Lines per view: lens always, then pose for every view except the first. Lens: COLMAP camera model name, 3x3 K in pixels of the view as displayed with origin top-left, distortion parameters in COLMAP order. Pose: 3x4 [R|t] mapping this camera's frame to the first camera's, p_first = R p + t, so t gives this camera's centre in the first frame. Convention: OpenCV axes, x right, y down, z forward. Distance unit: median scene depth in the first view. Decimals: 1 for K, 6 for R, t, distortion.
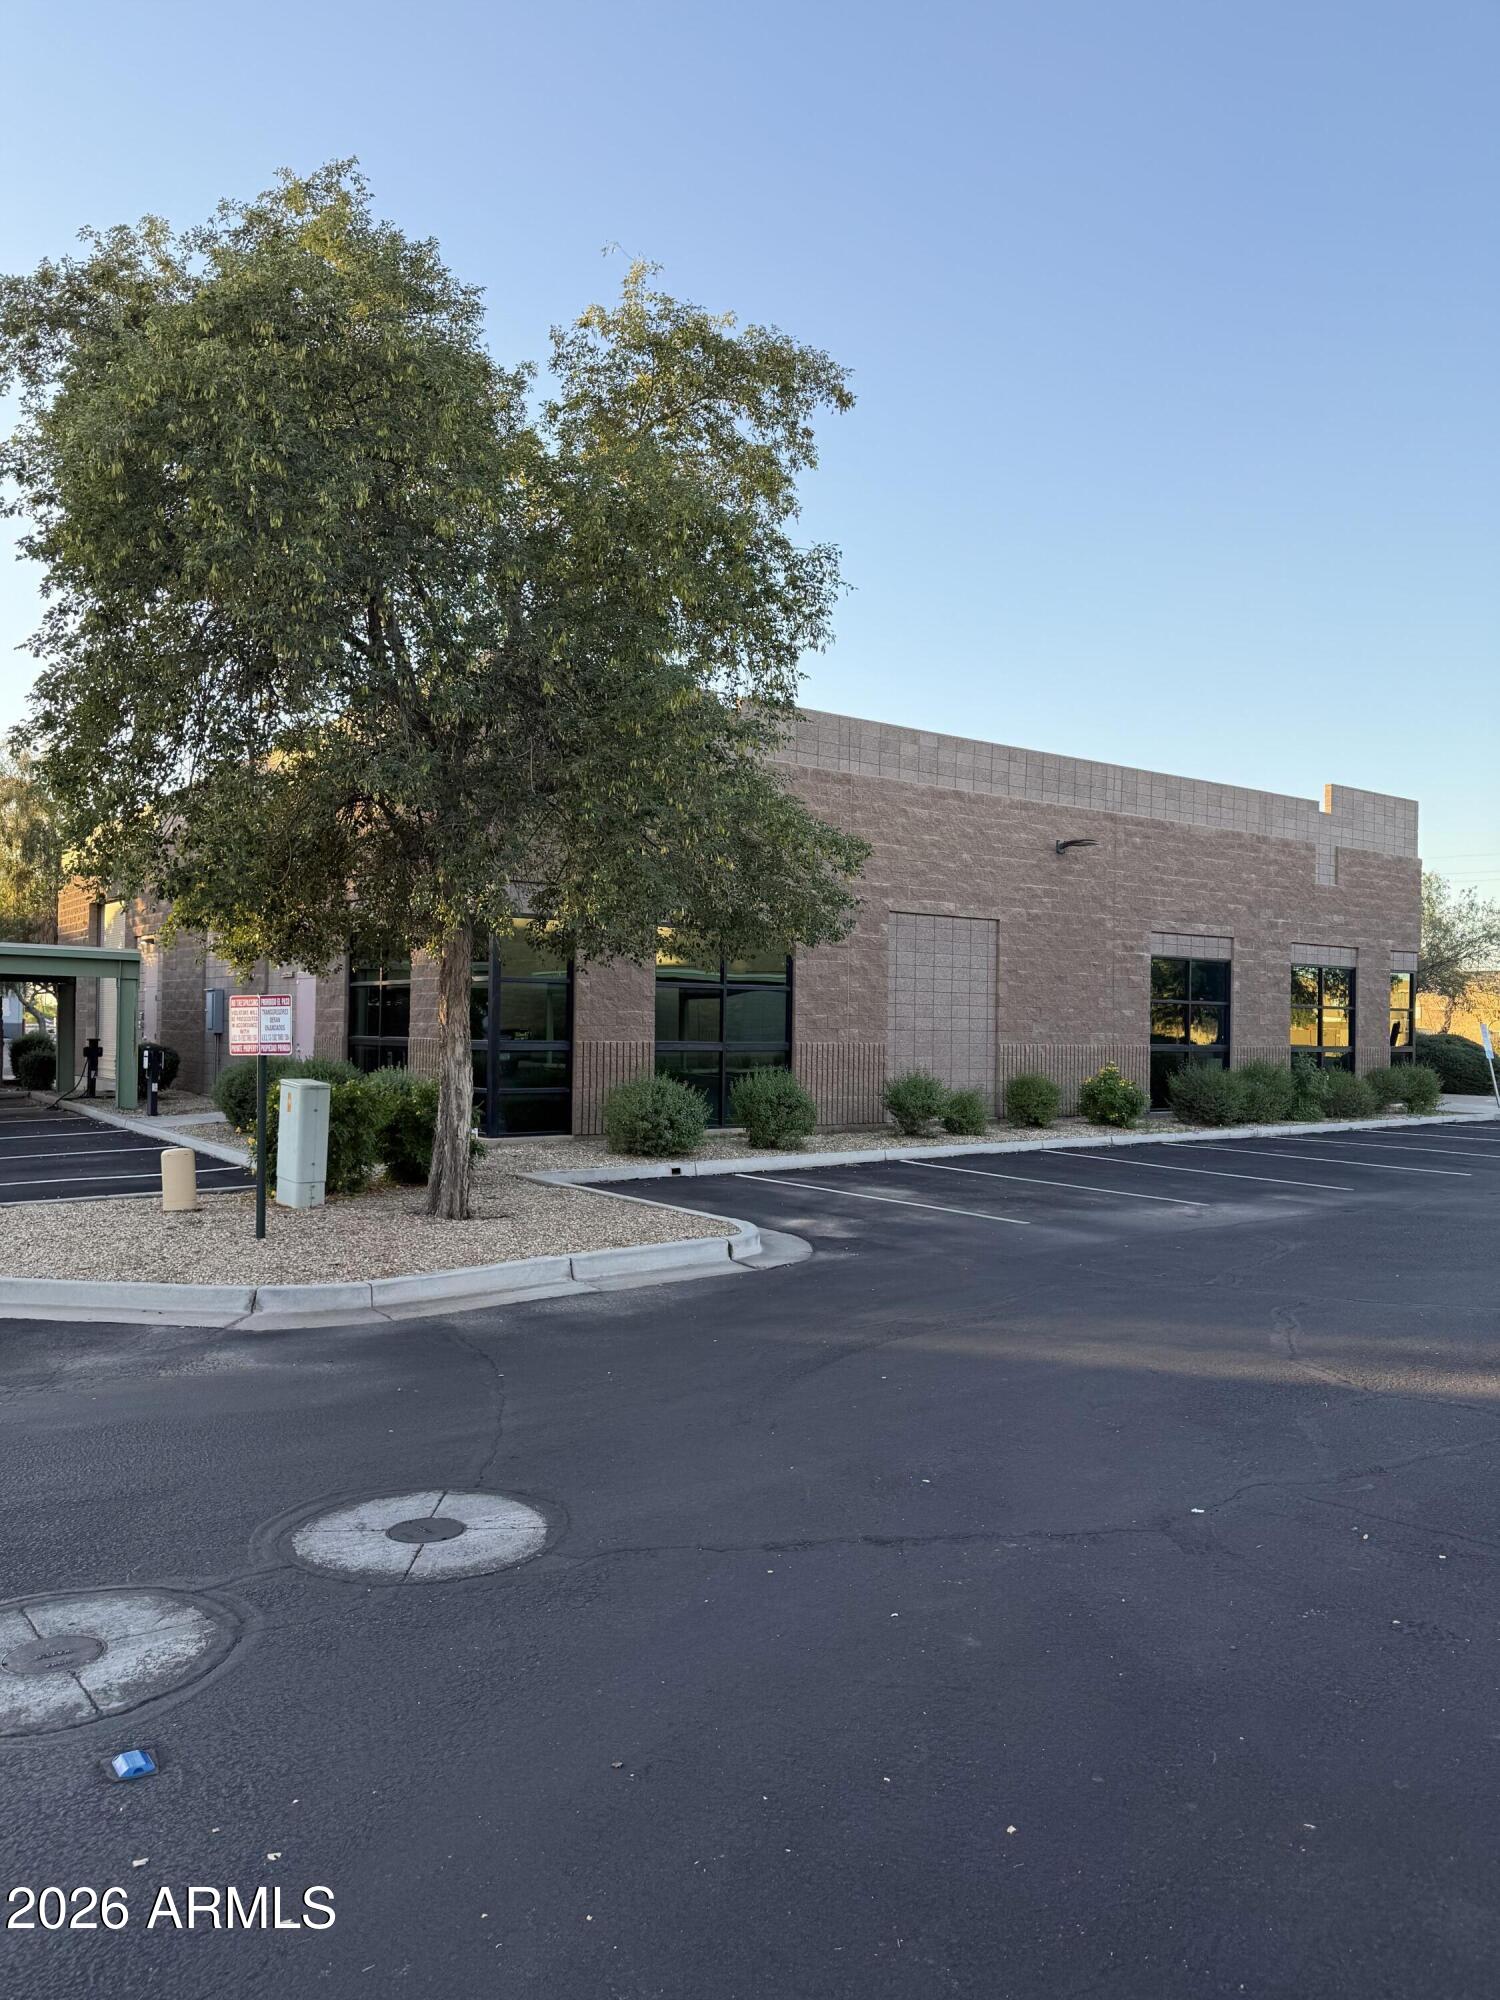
lens RADIAL K [[1394.8, 0, 750.0], [0, 1394.8, 1000.0], [0, 0, 1]] dist [0.118399, -0.206081]
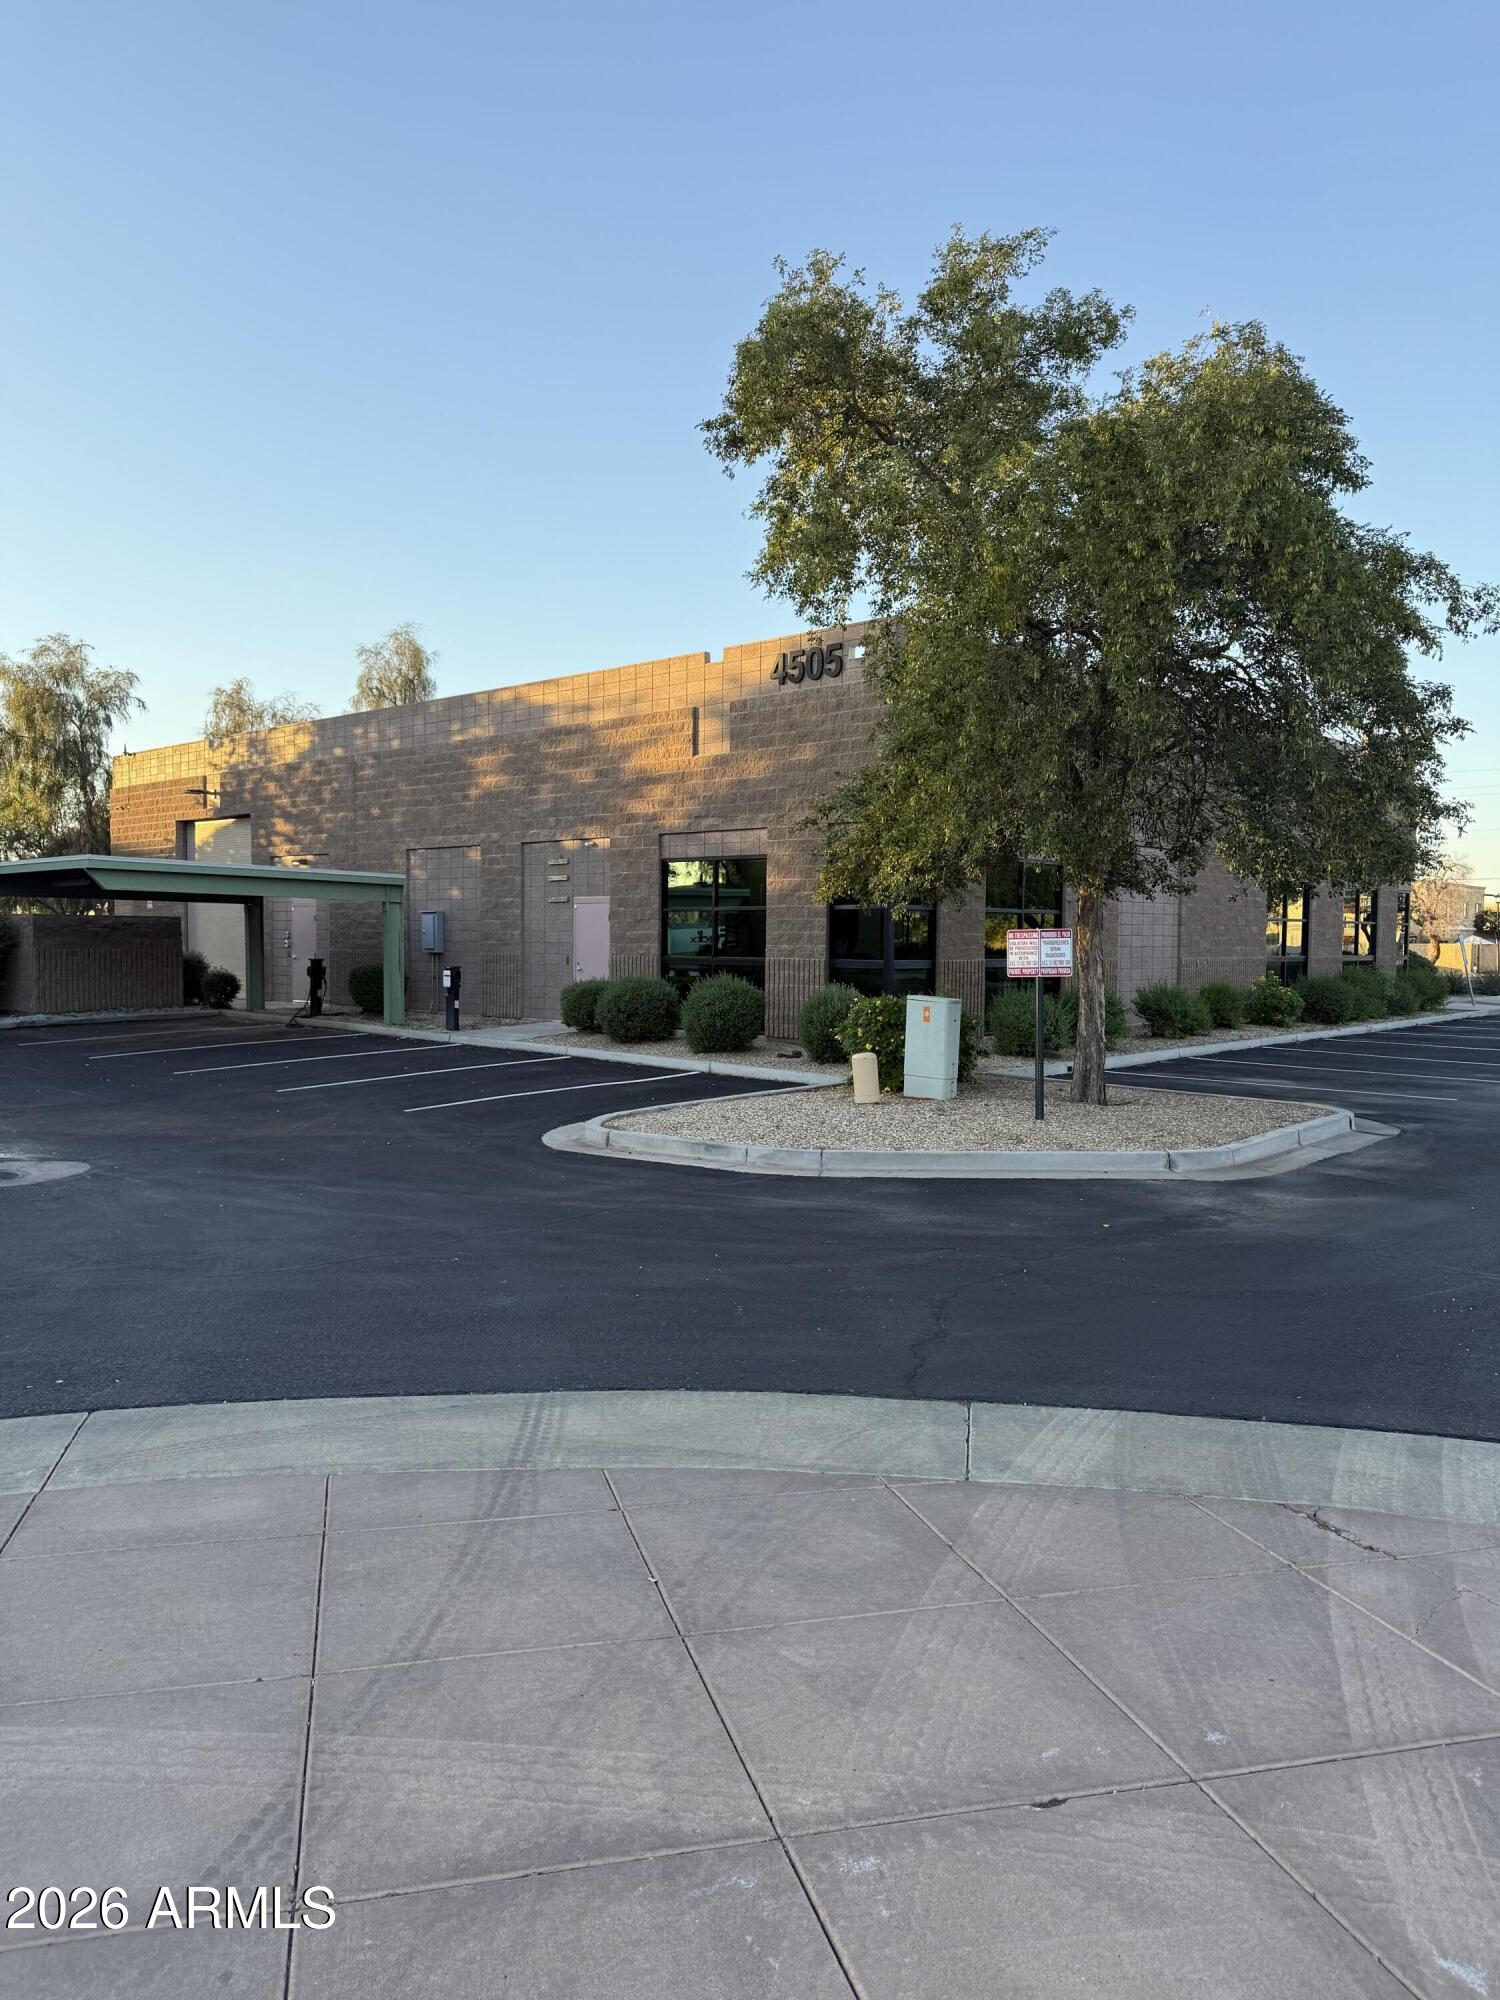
lens RADIAL K [[1394.8, 0, 750.0], [0, 1394.8, 1000.0], [0, 0, 1]] dist [0.118399, -0.206081]
pose [[0.982506, -0.014270, 0.185685, -0.469331], [0.002235, 0.997892, 0.064864, -0.012438], [-0.186219, -0.063314, 0.980466, -0.103460]]
